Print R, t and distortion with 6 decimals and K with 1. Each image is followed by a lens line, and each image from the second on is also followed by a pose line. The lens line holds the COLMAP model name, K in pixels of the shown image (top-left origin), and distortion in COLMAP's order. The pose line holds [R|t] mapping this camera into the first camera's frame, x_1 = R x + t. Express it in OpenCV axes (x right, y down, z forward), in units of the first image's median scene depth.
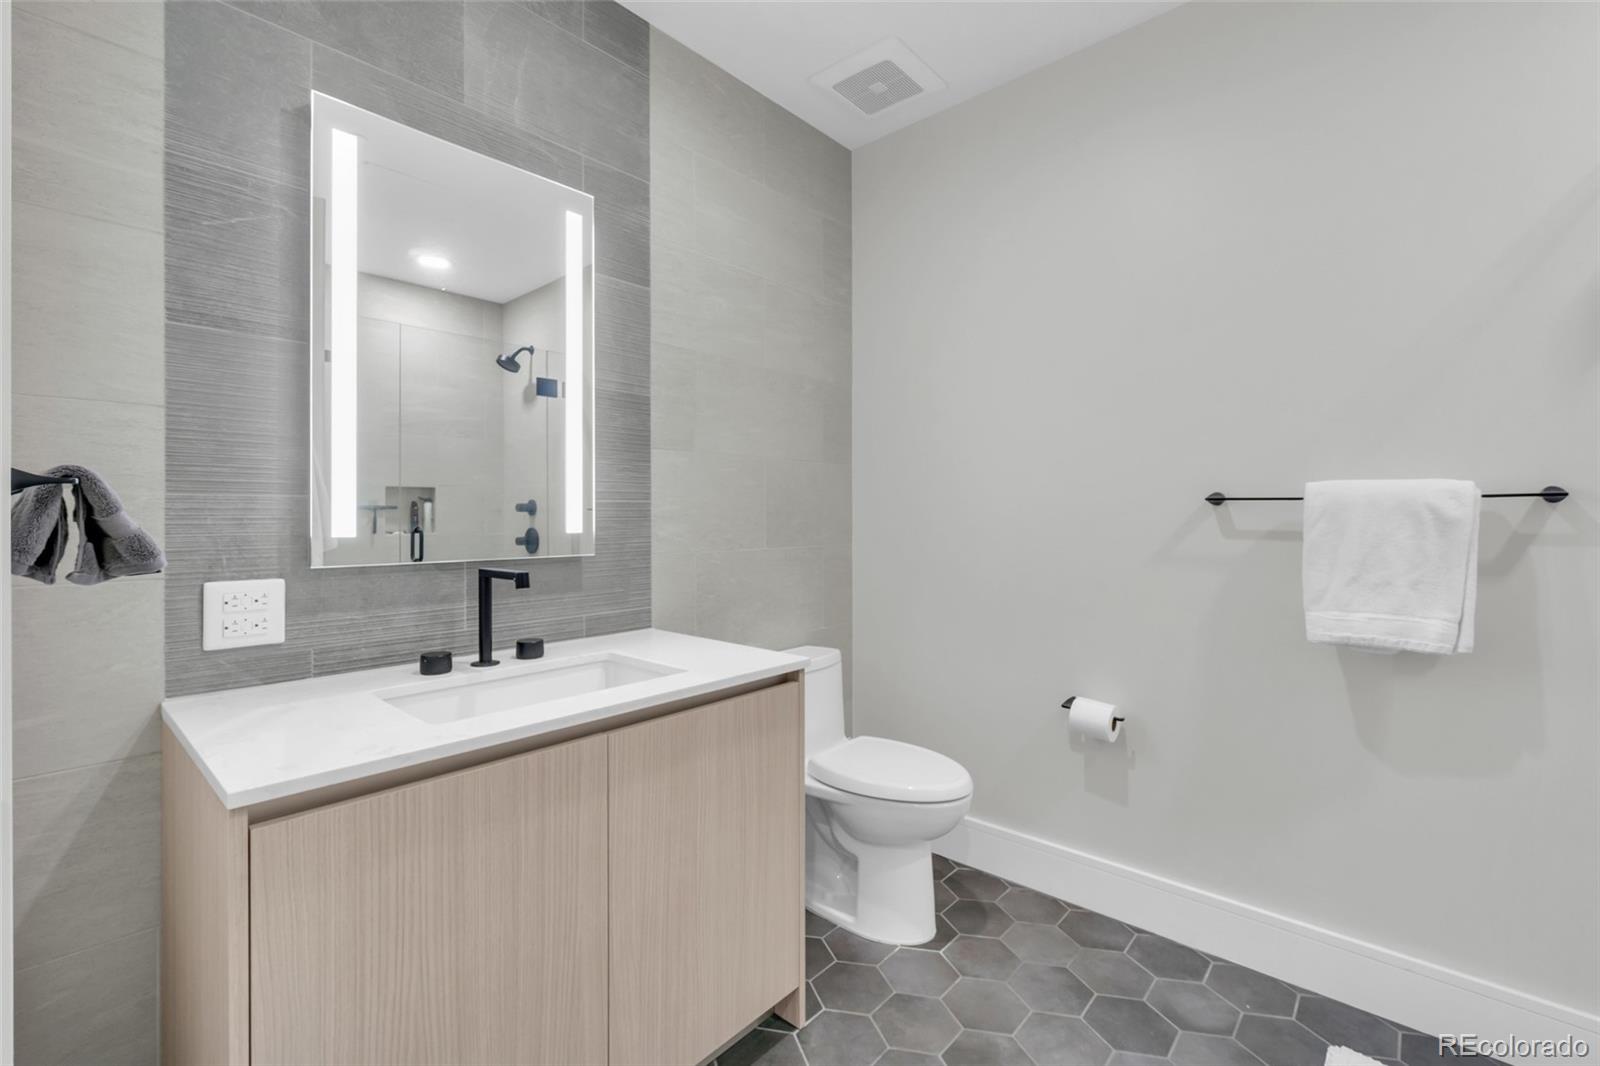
lens RADIAL K [[699.6, 0, 798.2], [0, 699.6, 523.6], [0, 0, 1]] dist [-0.001160, -0.001299]
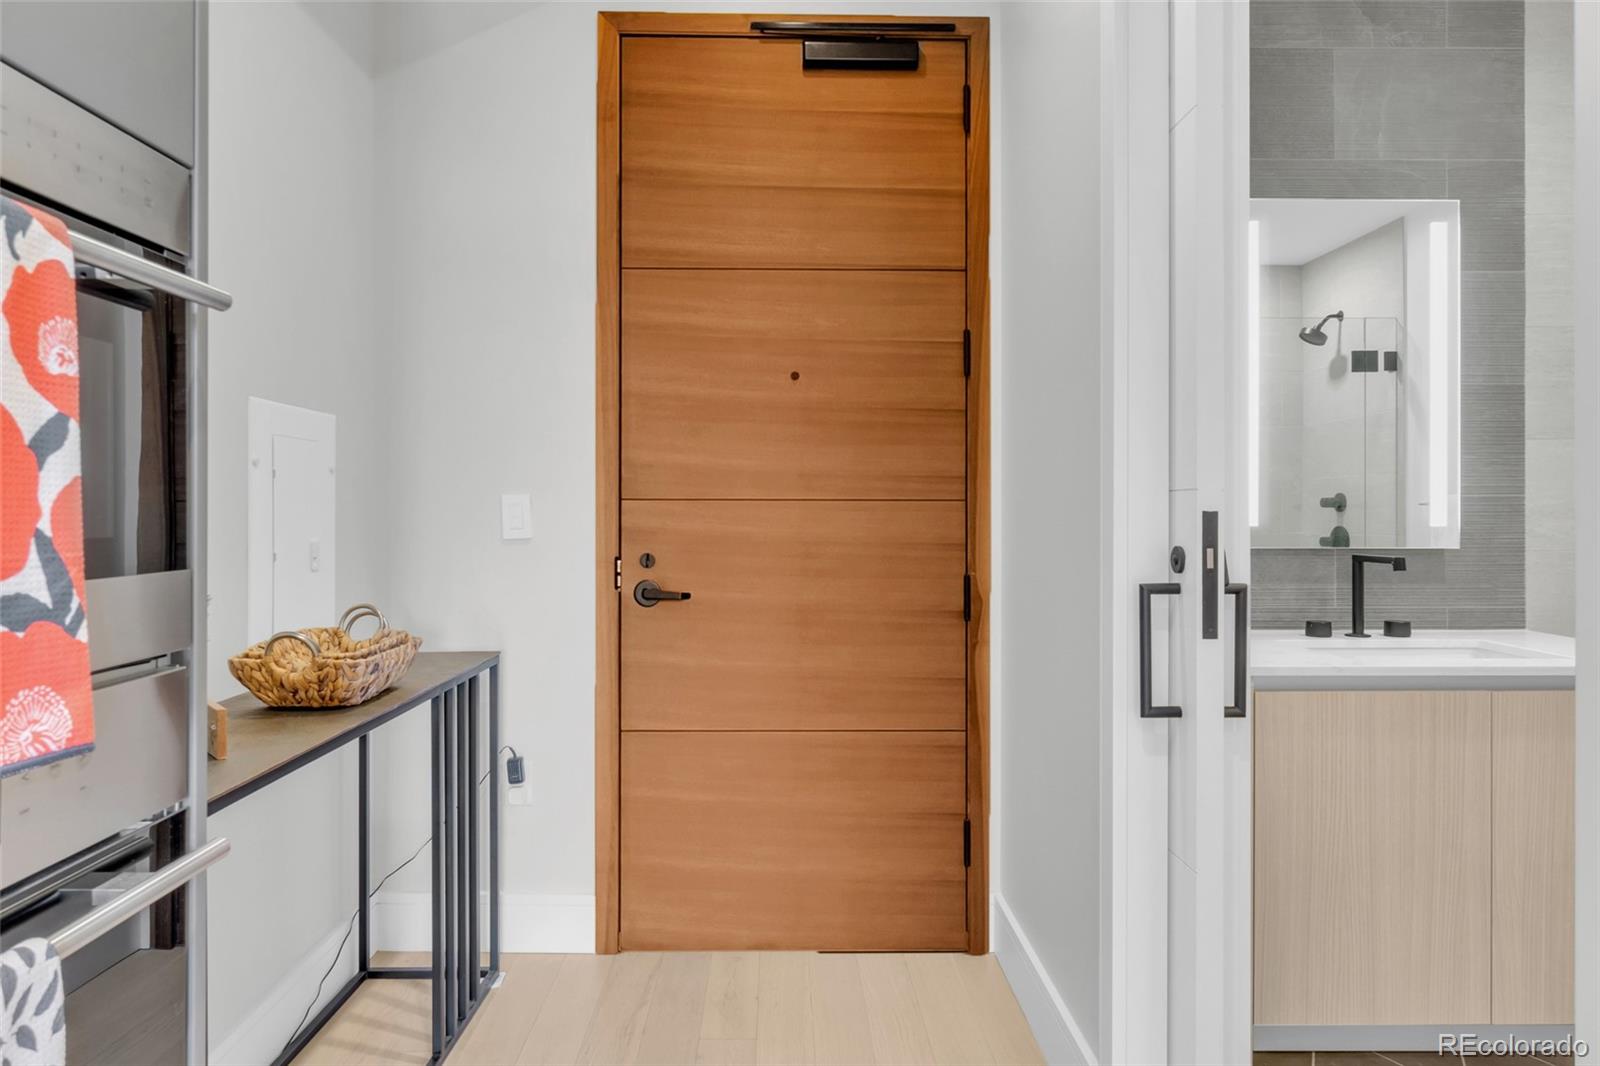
lens RADIAL K [[978.6, 0, 802.6], [0, 978.6, 512.1], [0, 0, 1]] dist [-0.007951, 0.008401]
pose [[0.680227, -0.000302, -0.733002, 0.095667], [-0.009087, 0.999920, -0.008845, 0.011701], [0.732946, 0.012677, 0.680169, -0.630442]]
